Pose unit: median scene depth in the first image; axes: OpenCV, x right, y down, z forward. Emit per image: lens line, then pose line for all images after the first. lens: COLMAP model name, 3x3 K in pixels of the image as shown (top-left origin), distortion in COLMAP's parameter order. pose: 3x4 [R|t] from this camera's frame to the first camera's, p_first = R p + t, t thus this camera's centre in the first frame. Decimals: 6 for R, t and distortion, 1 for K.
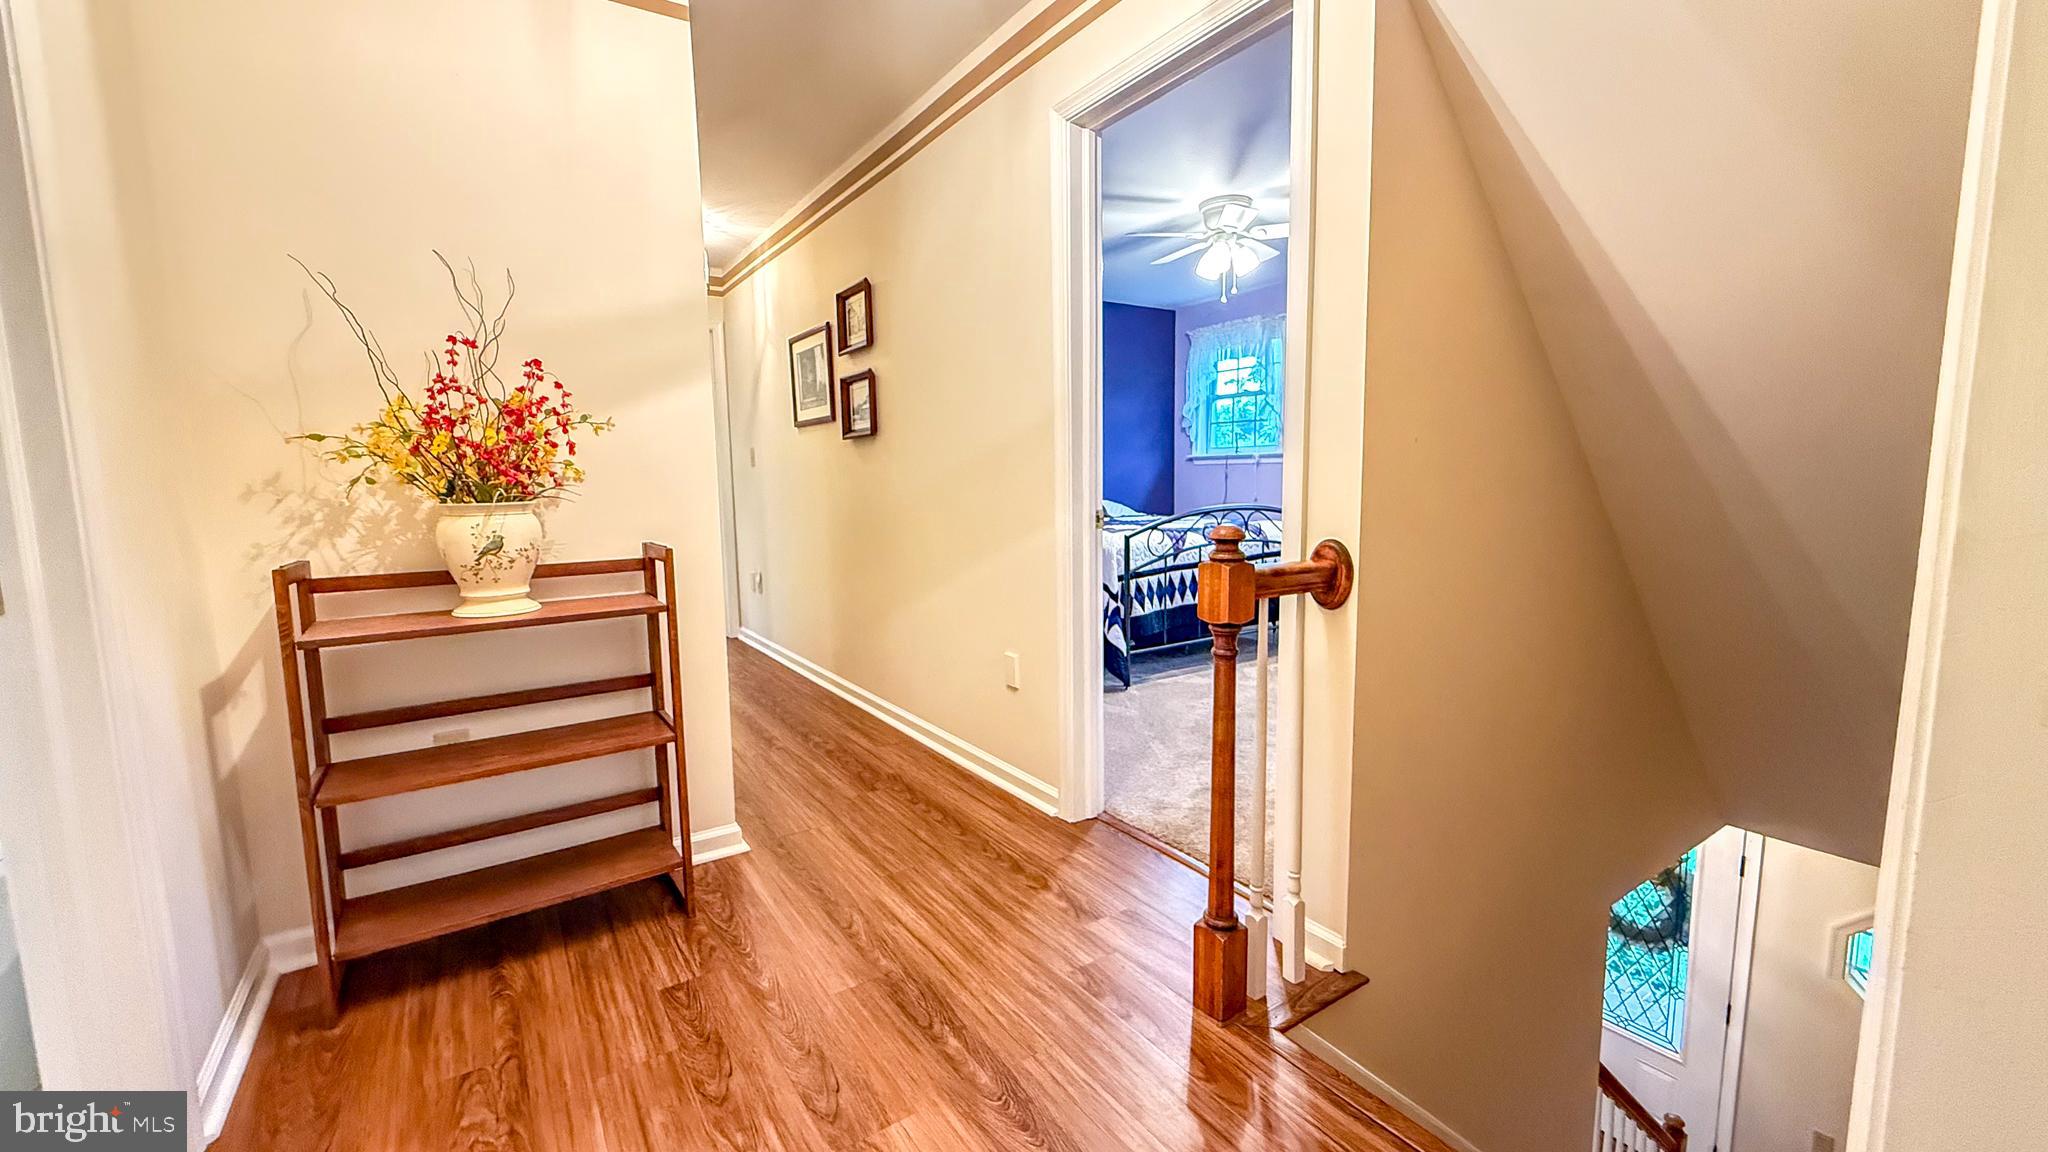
lens RADIAL K [[822.9, 0, 1023.8], [0, 822.9, 574.0], [0, 0, 1]] dist [0.002681, 0.000198]
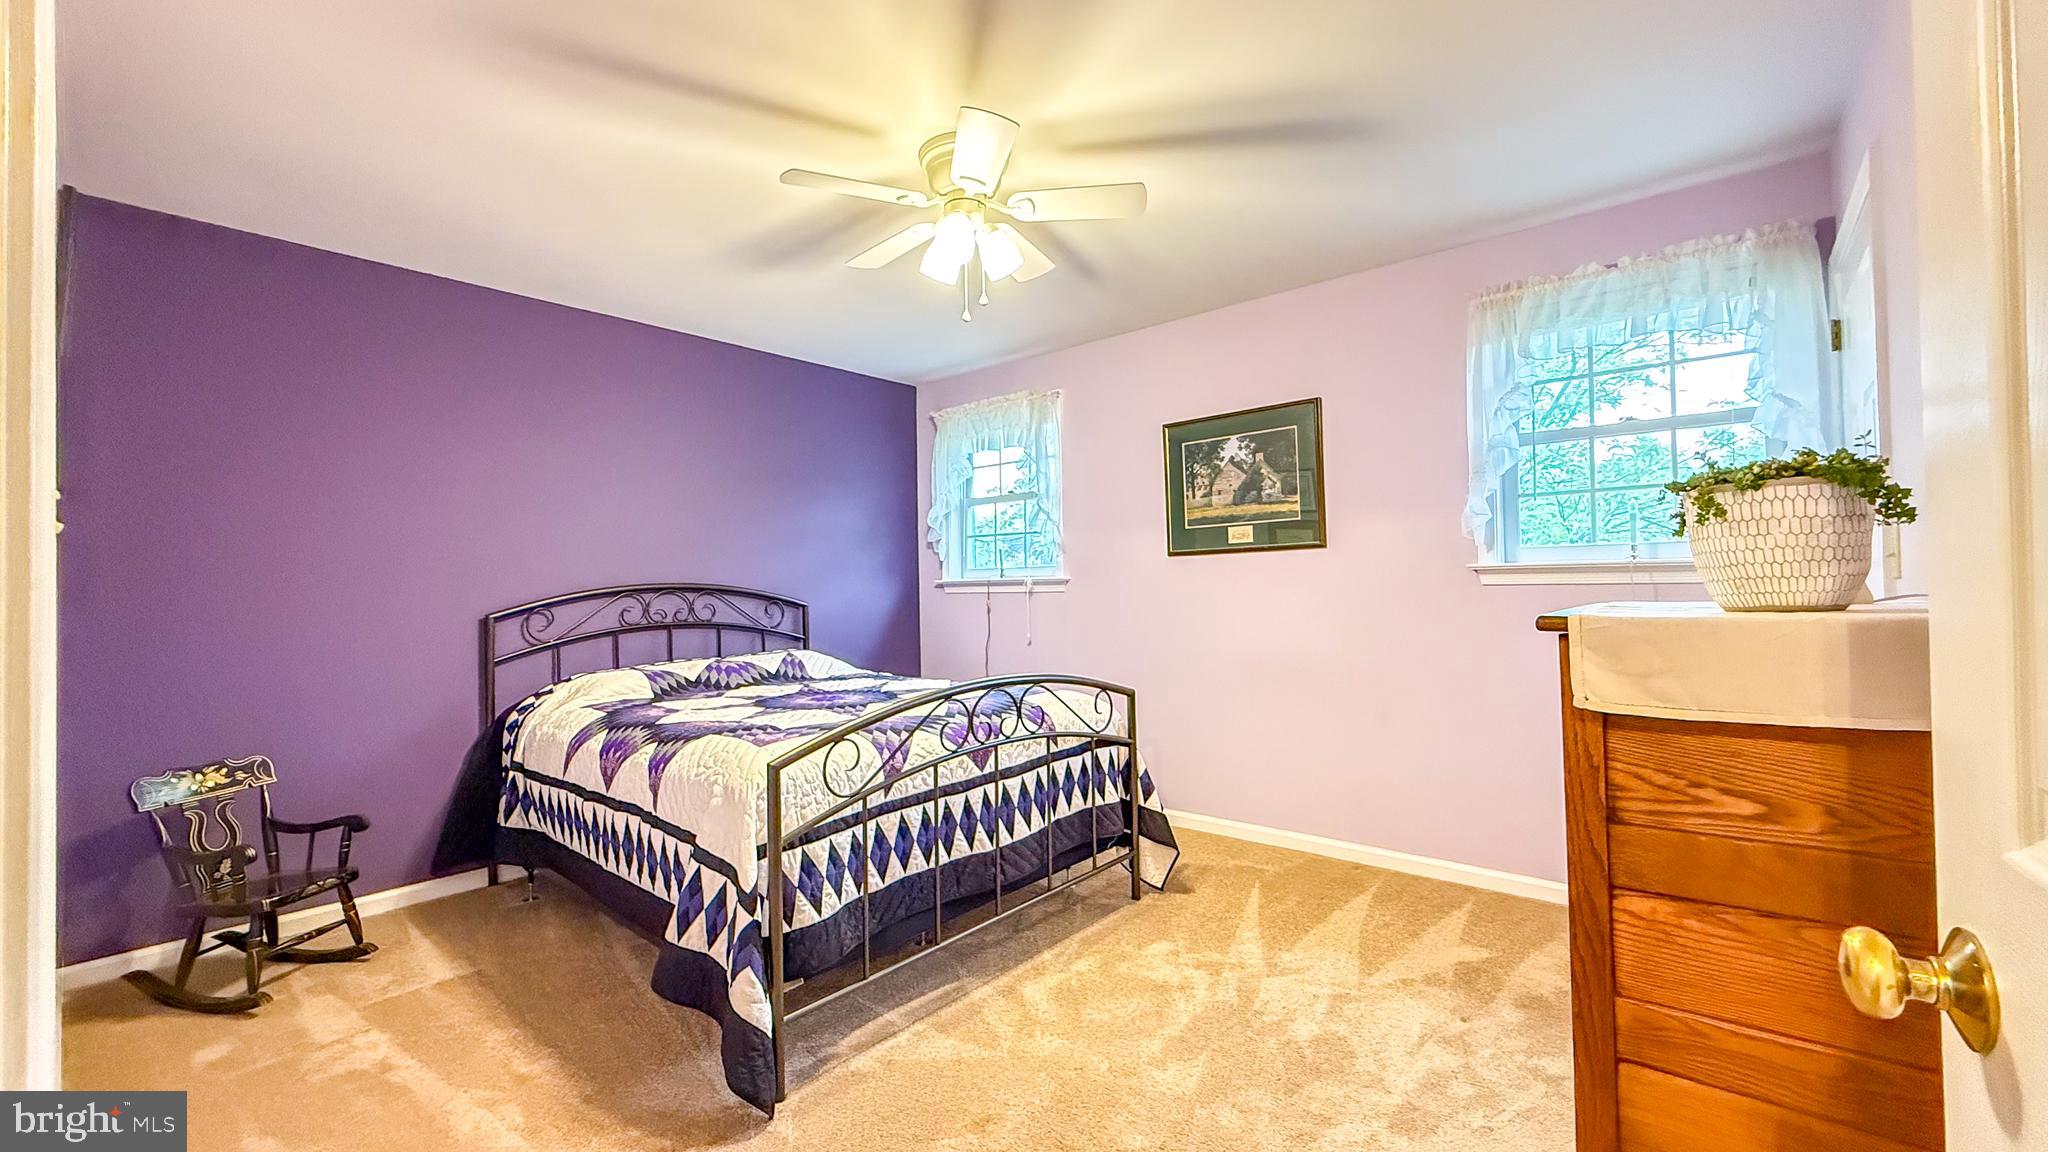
lens RADIAL K [[822.9, 0, 1023.8], [0, 822.9, 574.0], [0, 0, 1]] dist [0.002681, 0.000198]
pose [[0.963049, 0.002695, 0.269314, 0.125571], [0.034845, 0.990299, -0.134513, -0.078944], [-0.267064, 0.138927, 0.953612, 0.464068]]
